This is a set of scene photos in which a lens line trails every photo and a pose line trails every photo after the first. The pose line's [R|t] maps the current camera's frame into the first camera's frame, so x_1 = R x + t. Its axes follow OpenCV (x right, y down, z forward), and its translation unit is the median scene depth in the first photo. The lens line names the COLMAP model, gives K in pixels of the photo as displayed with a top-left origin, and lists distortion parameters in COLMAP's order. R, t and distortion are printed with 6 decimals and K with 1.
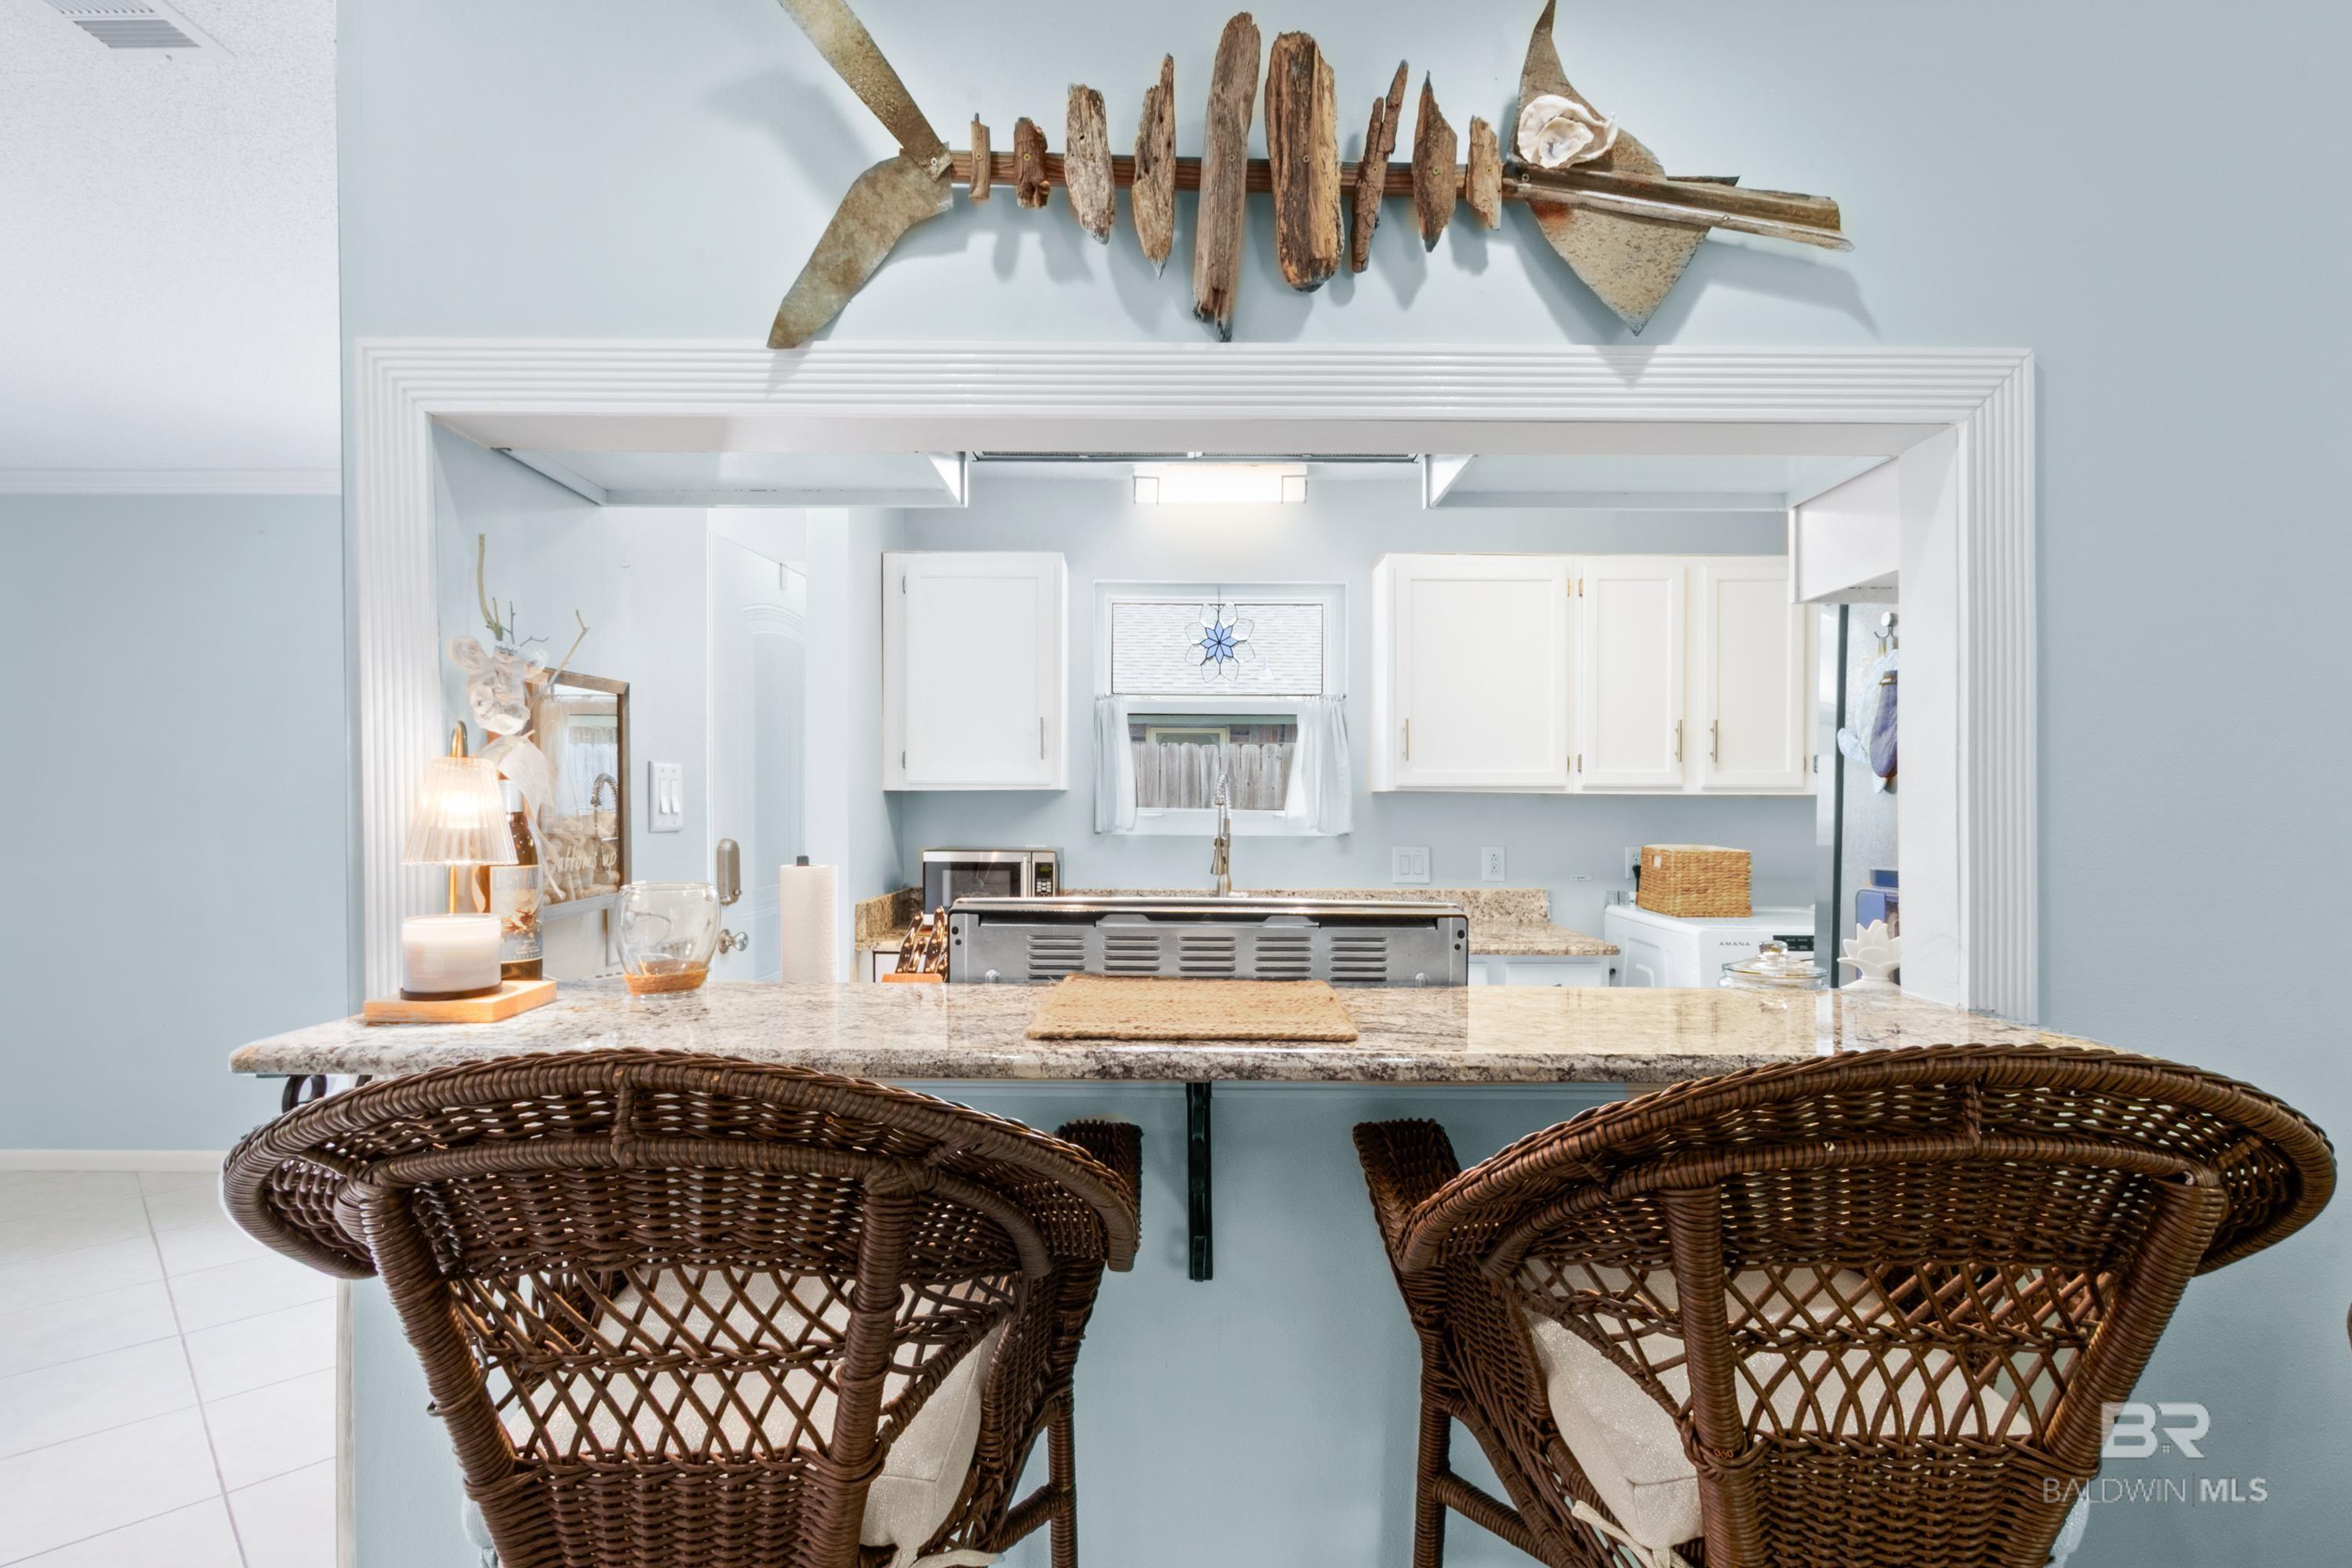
lens RADIAL K [[1157.0, 0, 1165.8], [0, 1157.0, 820.2], [0, 0, 1]] dist [-0.000133, 0.000181]
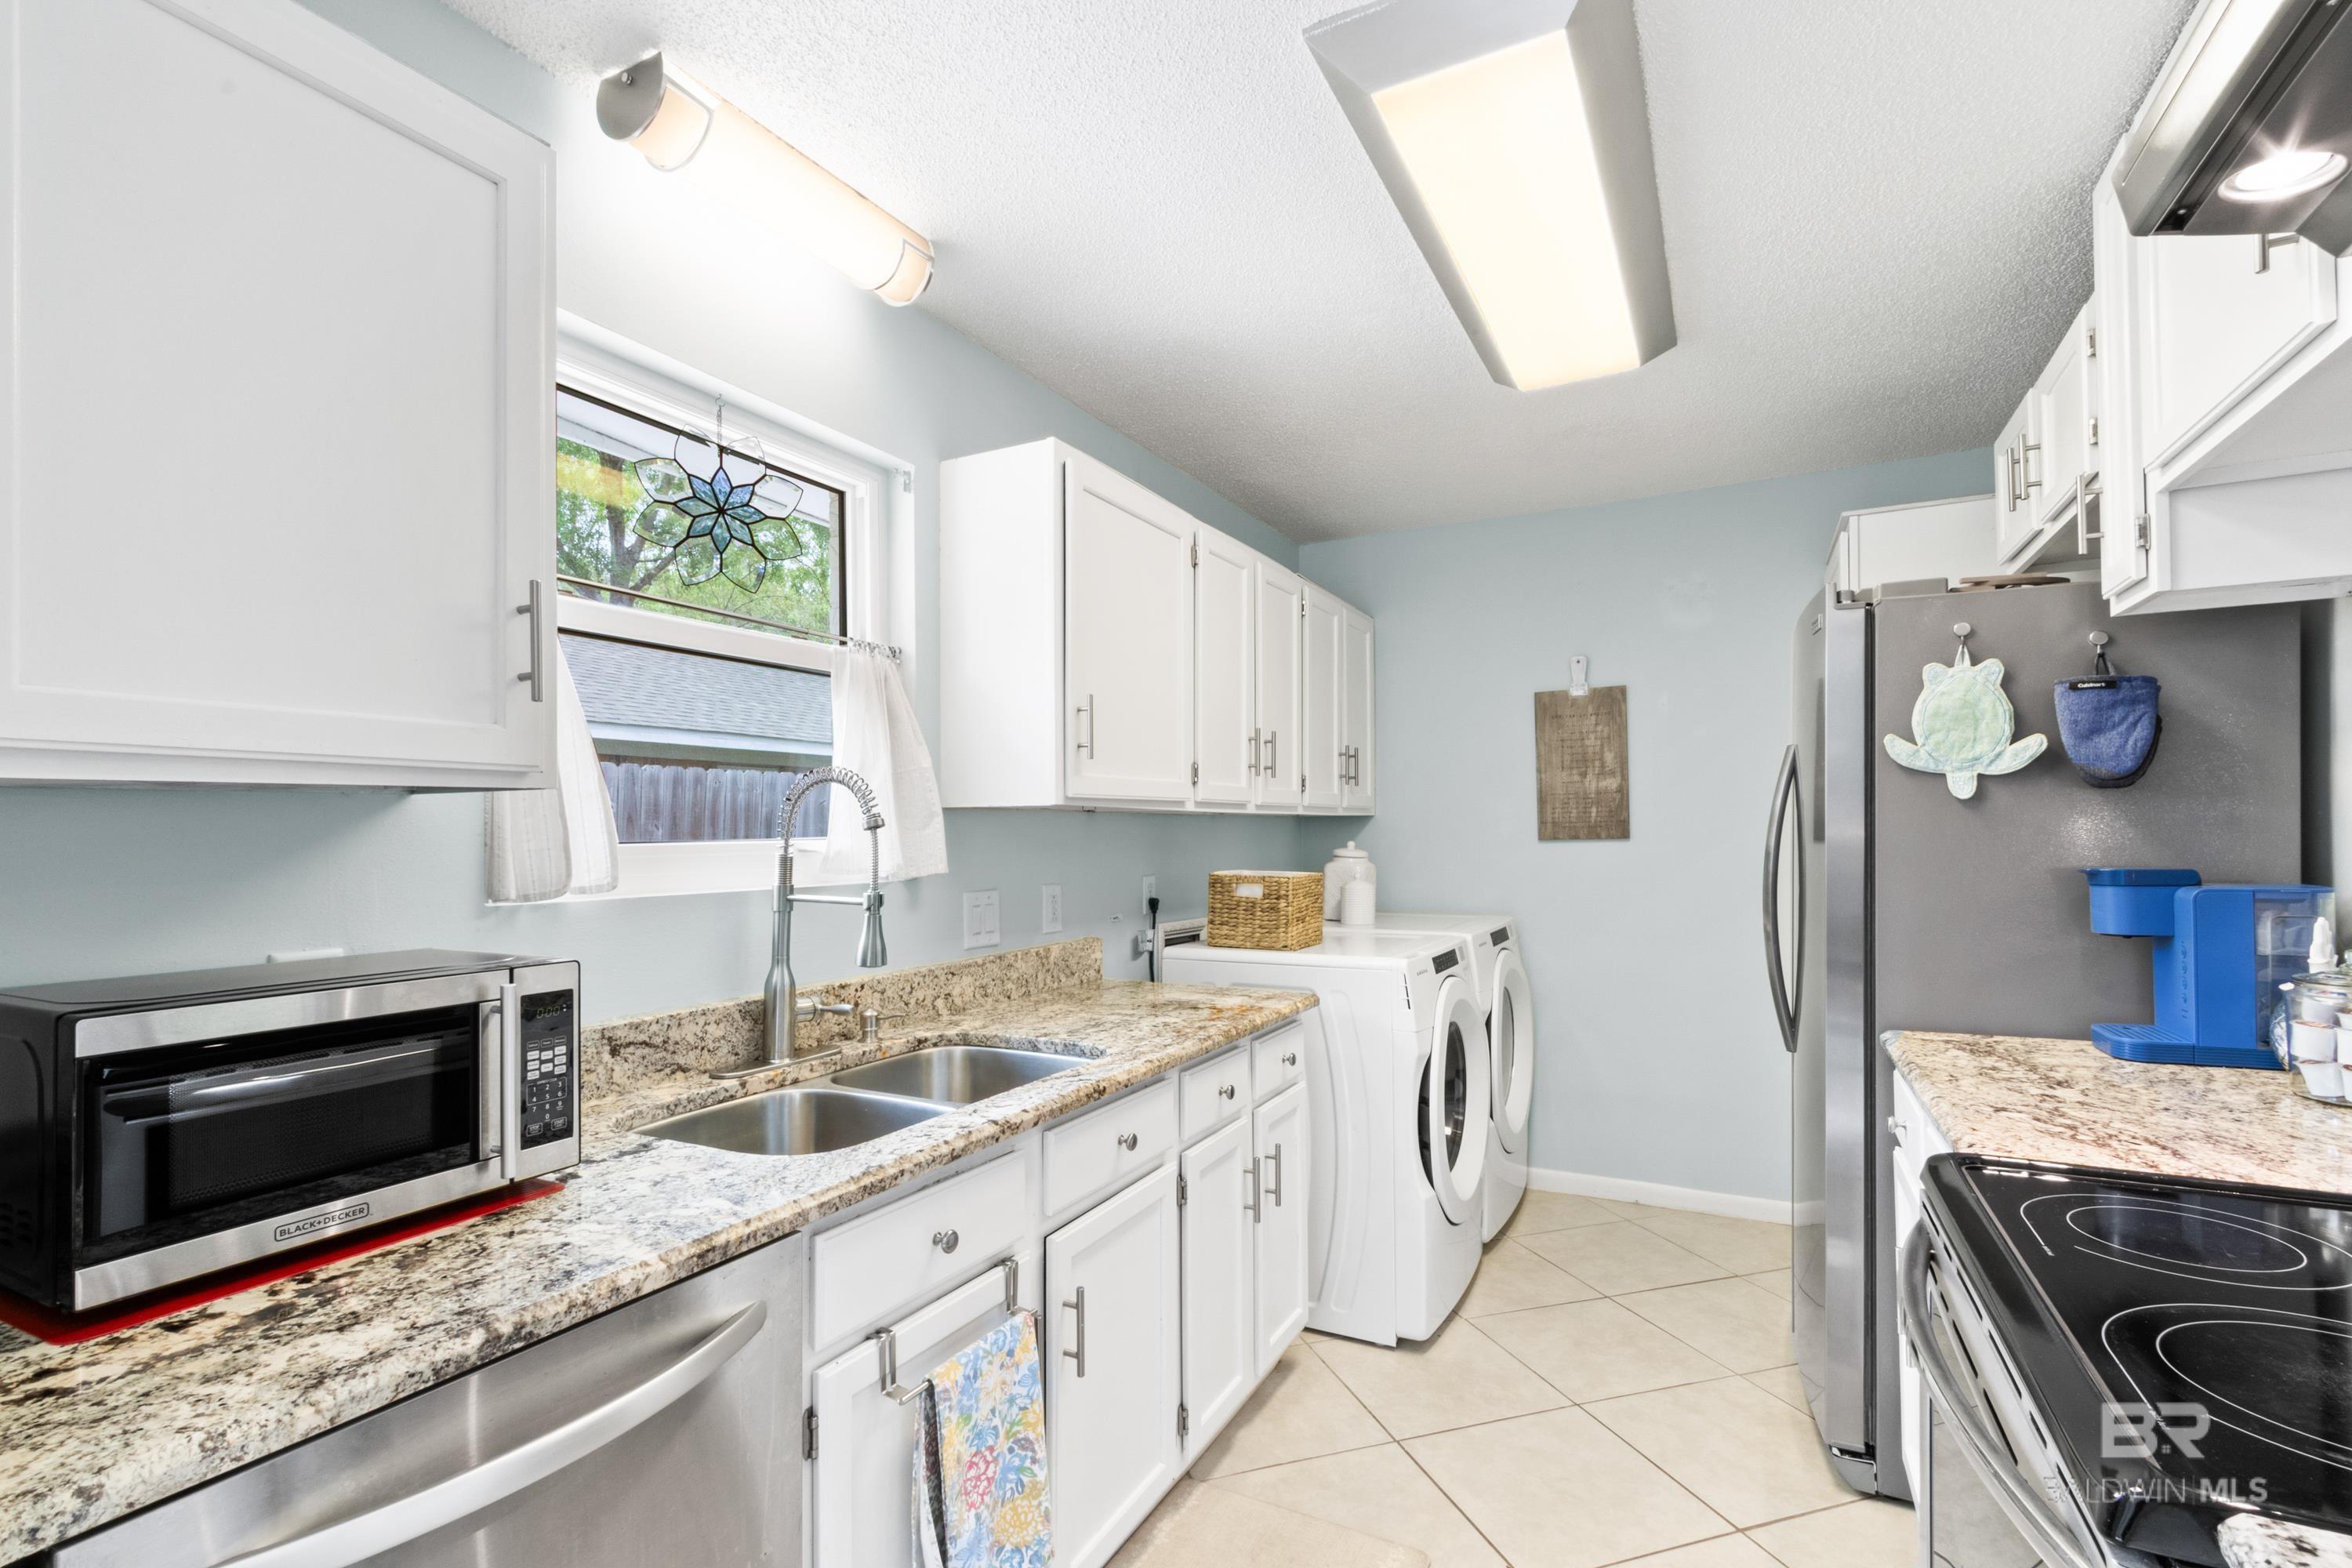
lens RADIAL K [[1069.5, 0, 1166.8], [0, 1069.5, 826.6], [0, 0, 1]] dist [-0.001993, 0.001271]
pose [[0.463484, -0.003741, 0.886098, -0.769514], [0.028158, 0.999548, -0.010508, -0.013387], [-0.885658, 0.029821, 0.463380, 1.700087]]
